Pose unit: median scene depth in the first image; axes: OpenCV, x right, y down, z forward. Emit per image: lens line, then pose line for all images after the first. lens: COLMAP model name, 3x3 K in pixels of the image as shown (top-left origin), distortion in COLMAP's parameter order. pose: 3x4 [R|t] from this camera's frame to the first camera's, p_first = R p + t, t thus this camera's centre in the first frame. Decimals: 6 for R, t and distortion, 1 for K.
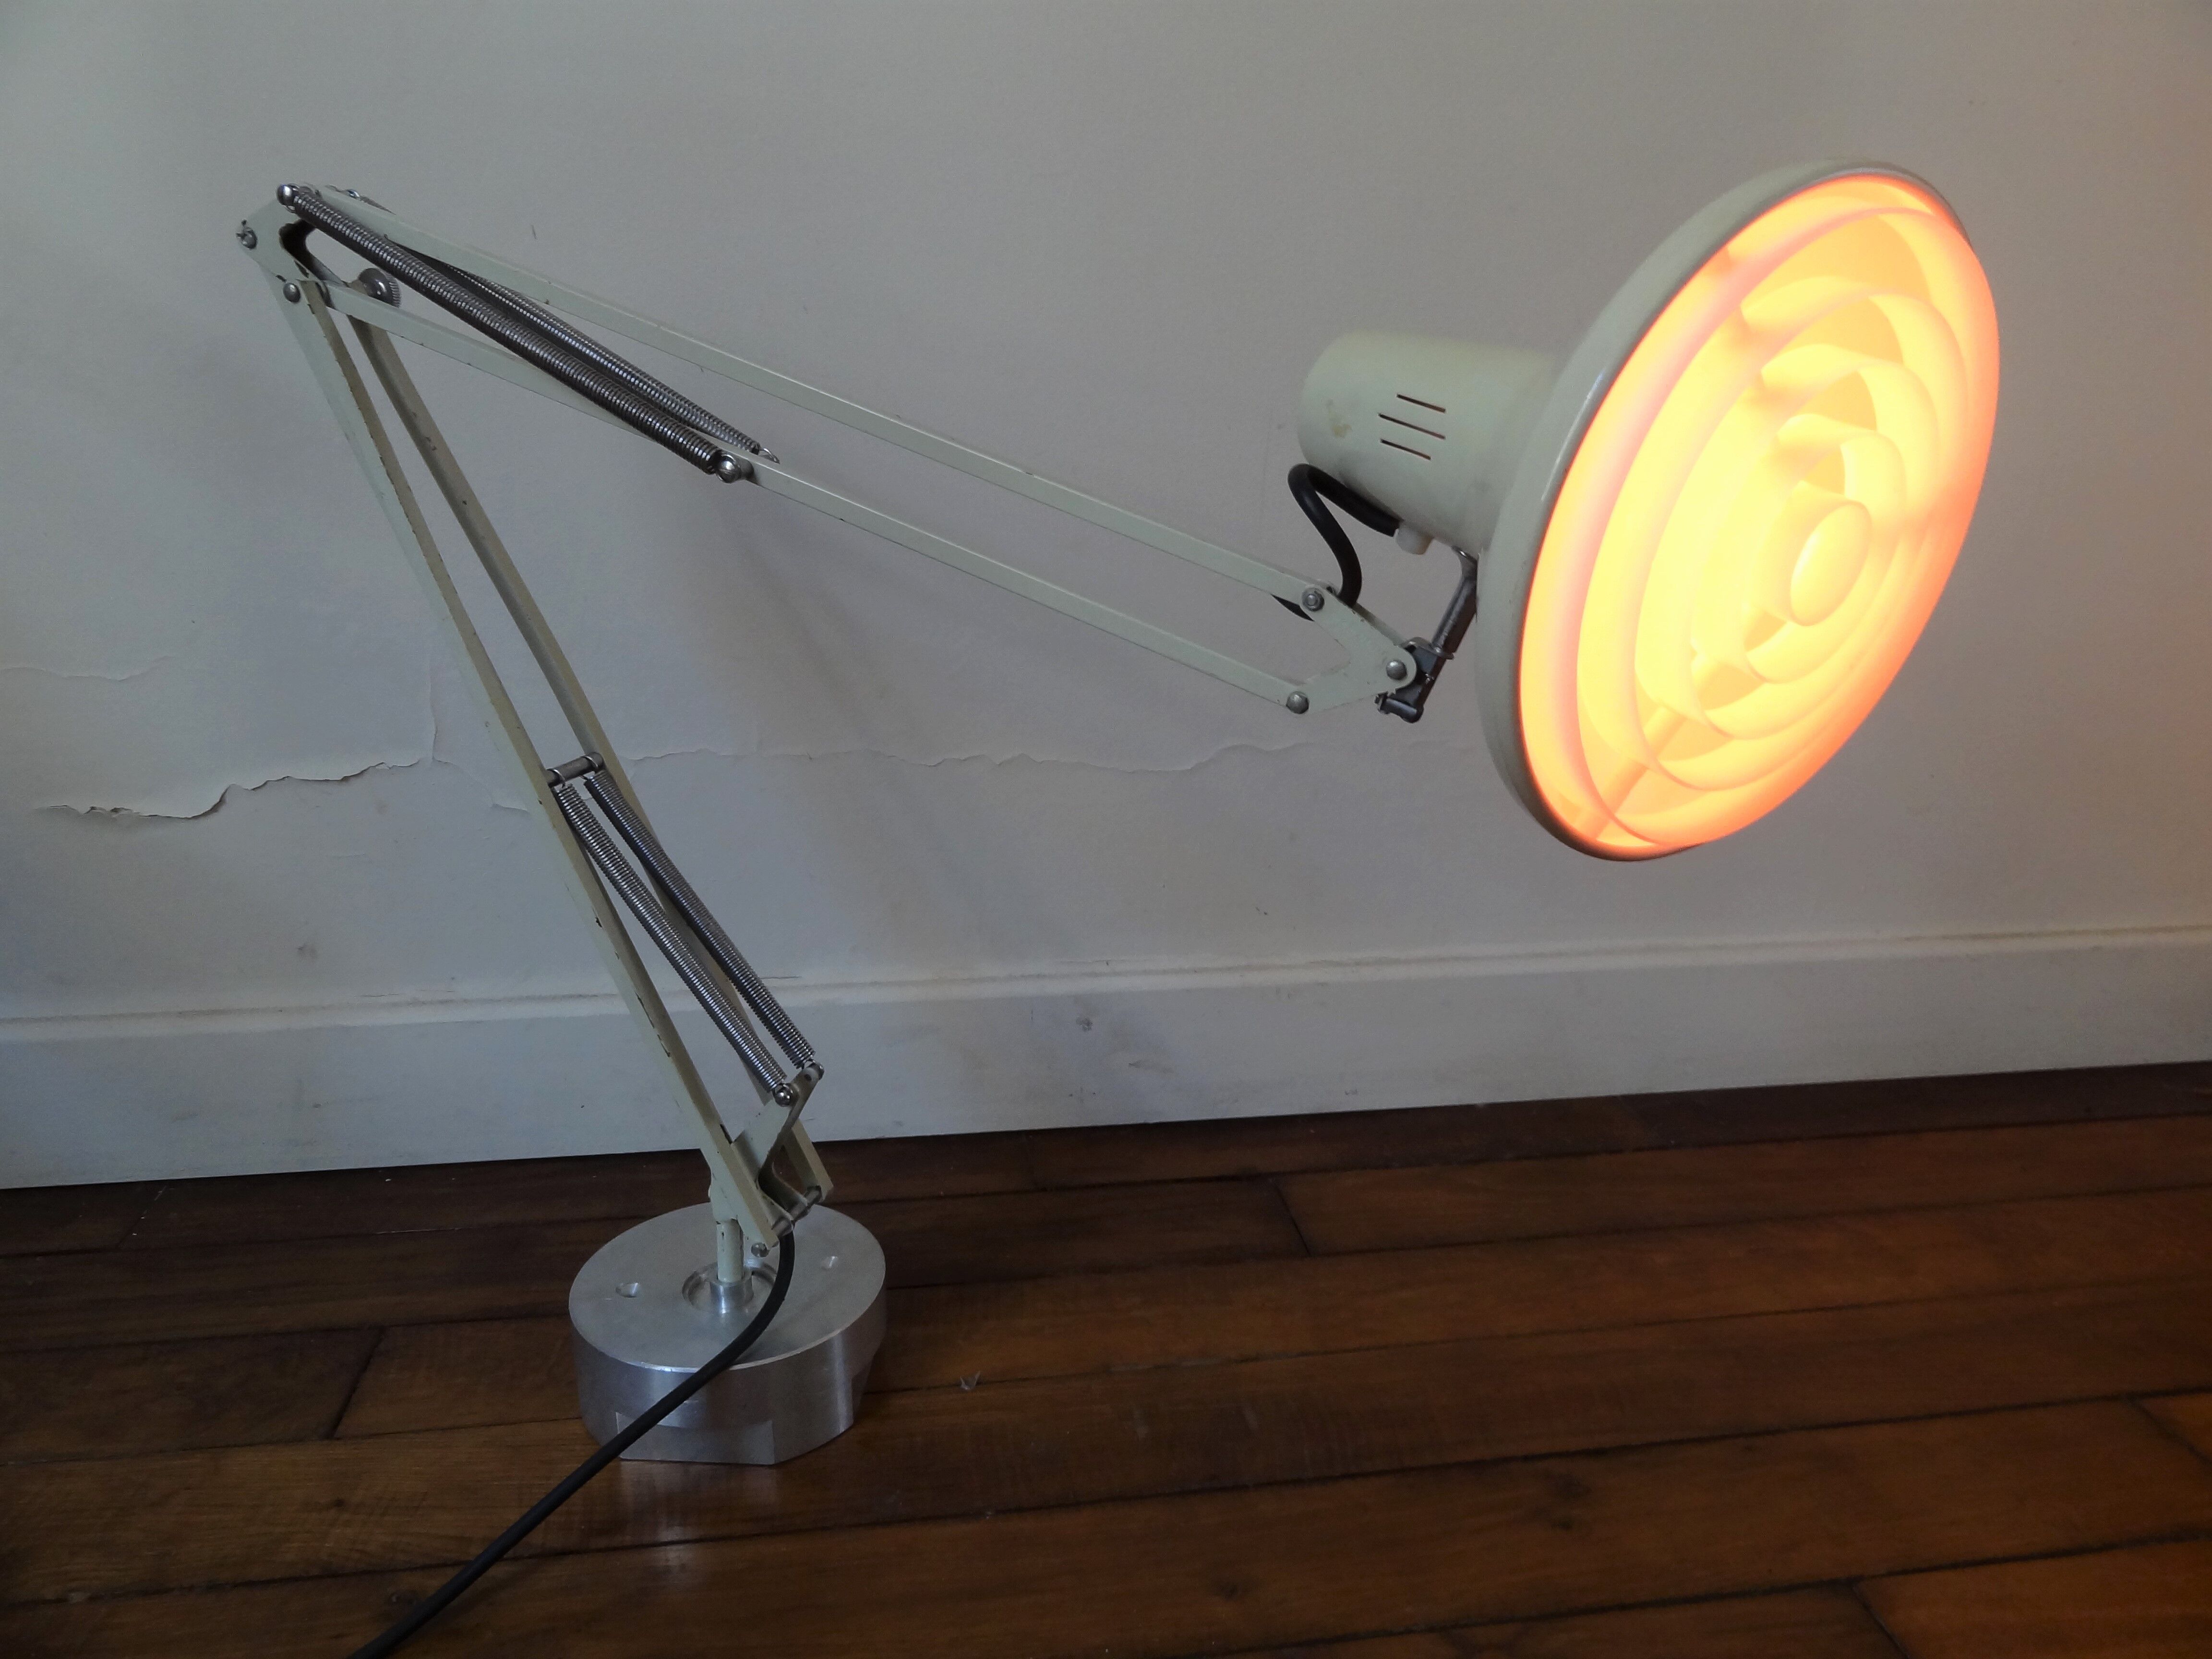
lens RADIAL K [[1582.0, 0, 1106.0], [0, 1582.0, 829.5], [0, 0, 1]] dist [-0.000365, -0.000083]
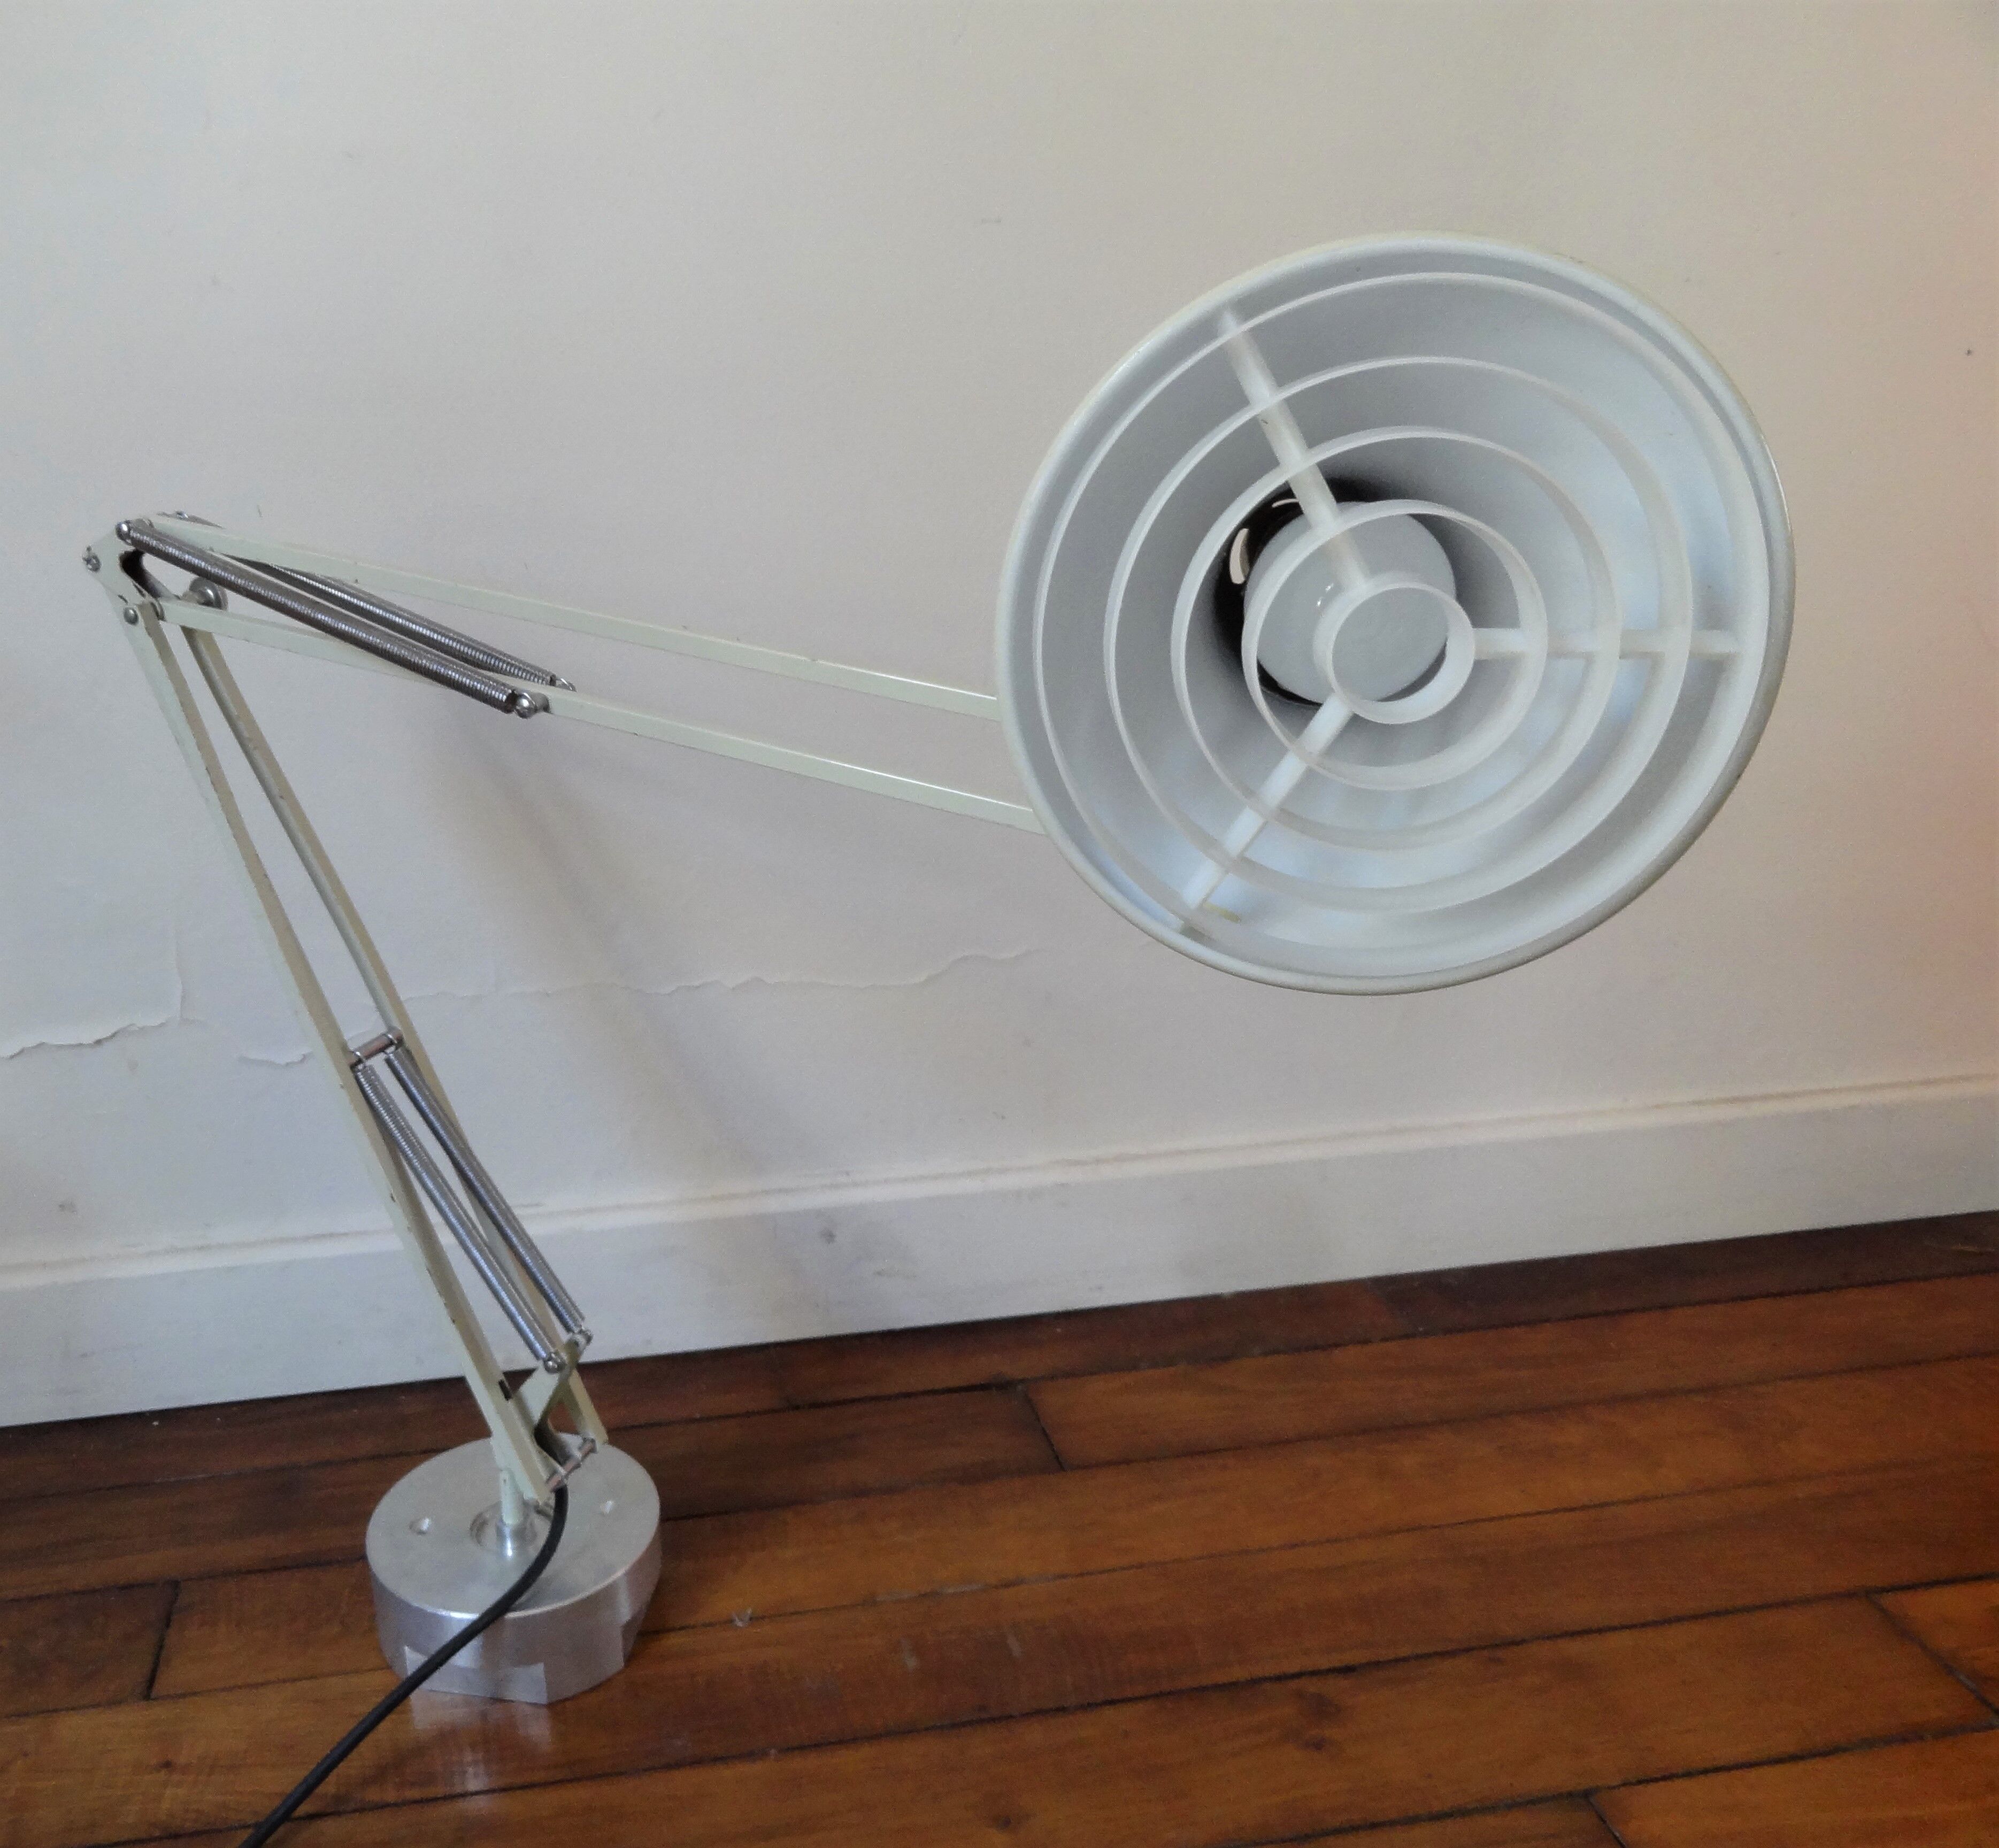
lens RADIAL K [[1774.2, 0, 767.9], [0, 1774.2, 926.7], [0, 0, 1]] dist [0.003795, 0.001054]
pose [[0.998737, -0.045118, -0.022123, -0.023094], [0.045758, 0.998523, 0.029289, -0.141329], [0.020769, -0.030264, 0.999326, -0.159602]]
